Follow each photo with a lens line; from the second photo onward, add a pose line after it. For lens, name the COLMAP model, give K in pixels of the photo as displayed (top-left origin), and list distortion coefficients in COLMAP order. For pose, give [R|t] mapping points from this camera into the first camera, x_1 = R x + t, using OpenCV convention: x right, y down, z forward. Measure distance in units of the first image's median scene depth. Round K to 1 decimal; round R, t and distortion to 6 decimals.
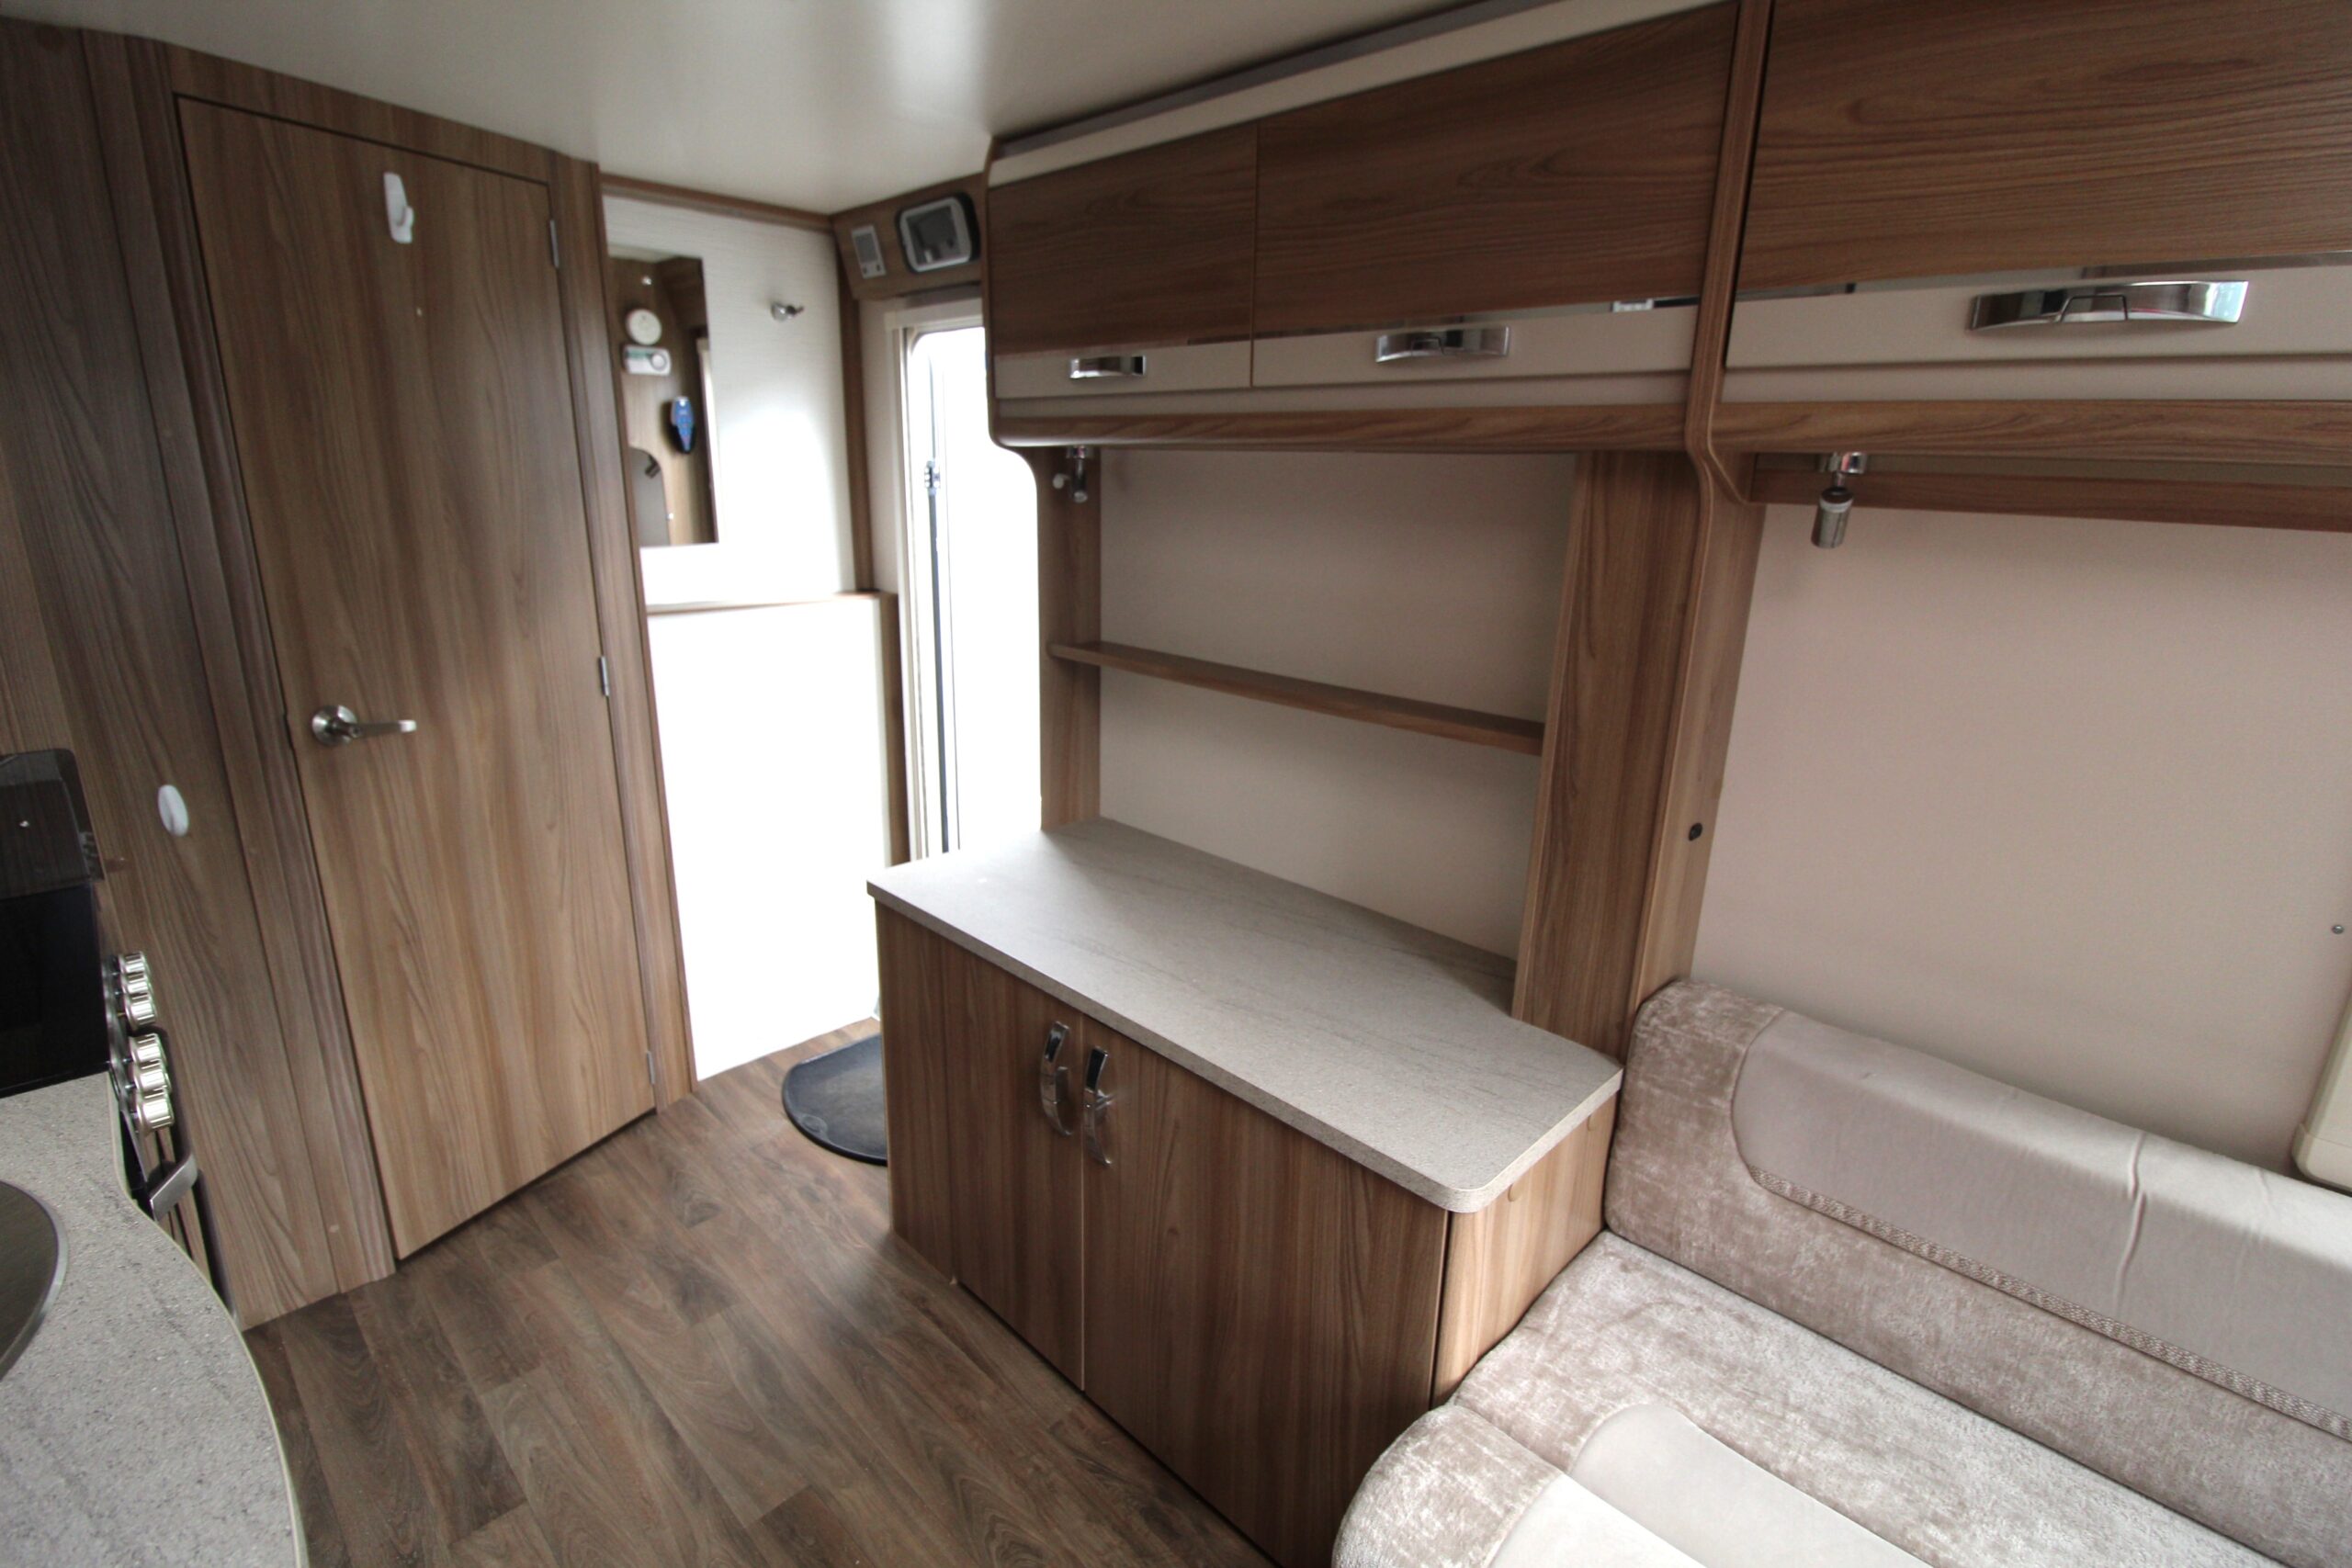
lens RADIAL K [[1088.5, 0, 1184.3], [0, 1088.5, 775.5], [0, 0, 1]] dist [-0.008542, -0.008491]
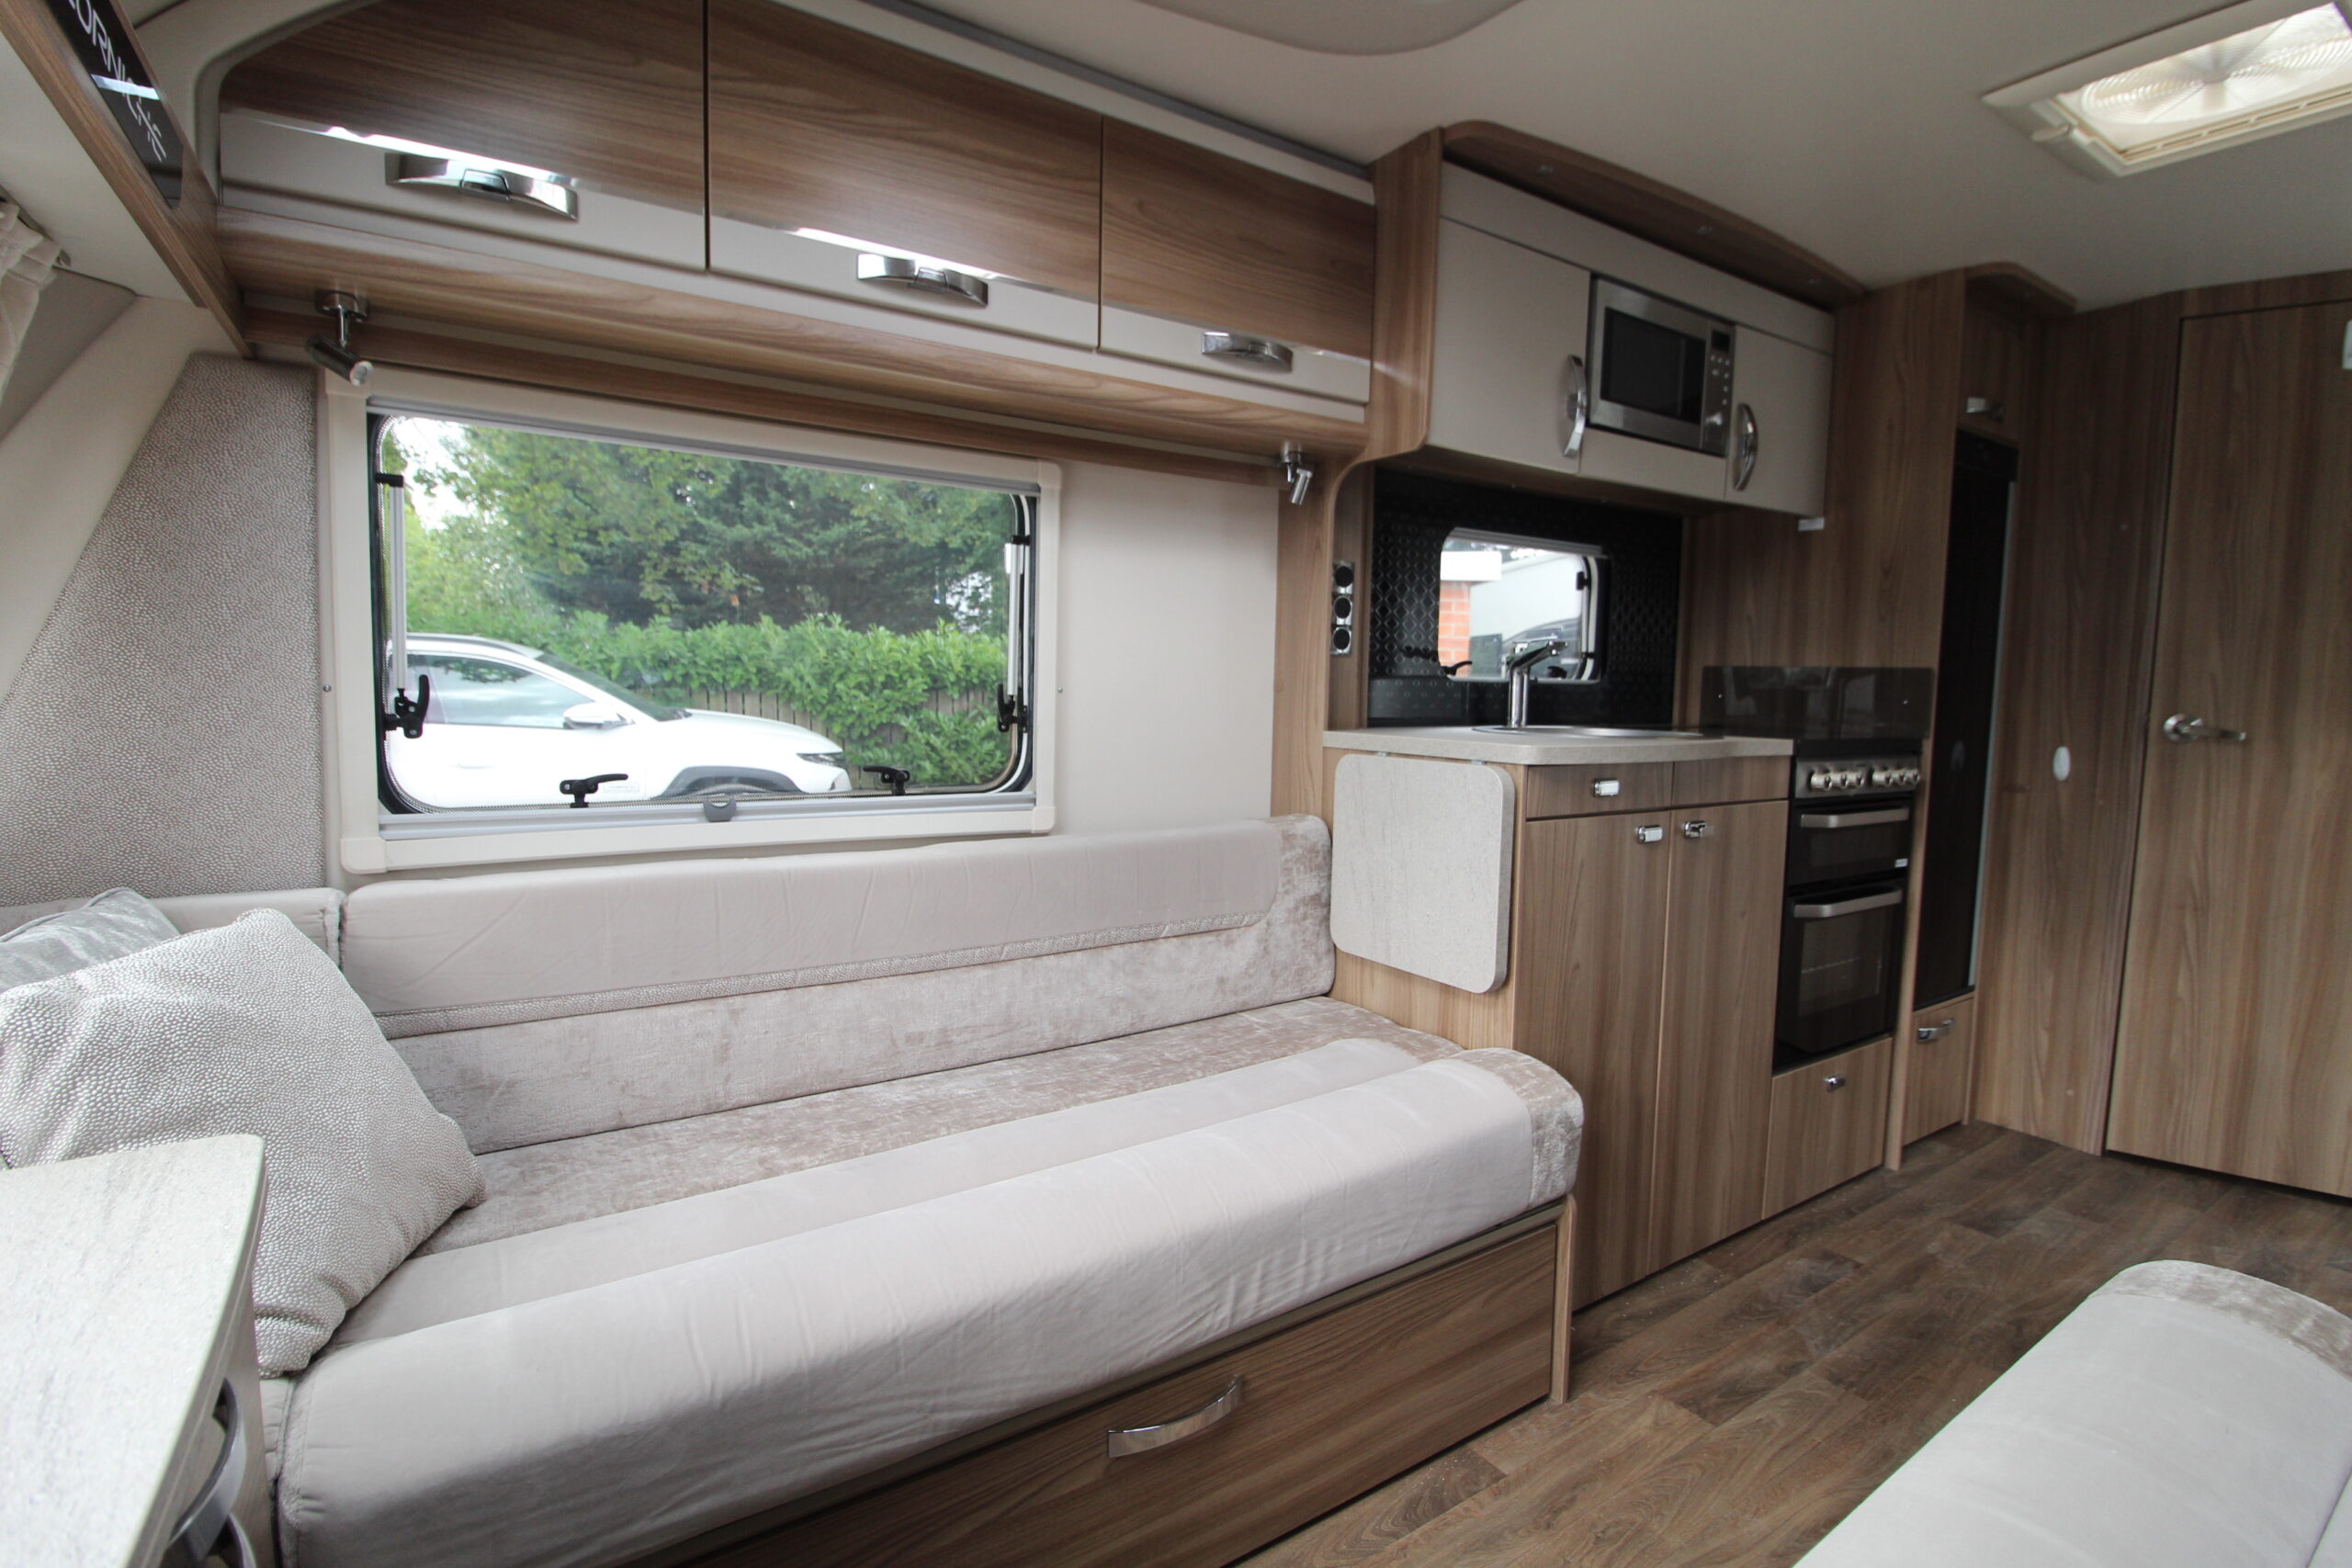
lens RADIAL K [[1088.5, 0, 1181.2], [0, 1088.5, 773.4], [0, 0, 1]] dist [-0.008542, -0.008491]
pose [[-0.211100, 0.053879, -0.975978, 0.891530], [-0.292543, 0.949230, 0.115679, 0.242656], [0.932660, 0.309936, -0.184621, 0.082574]]
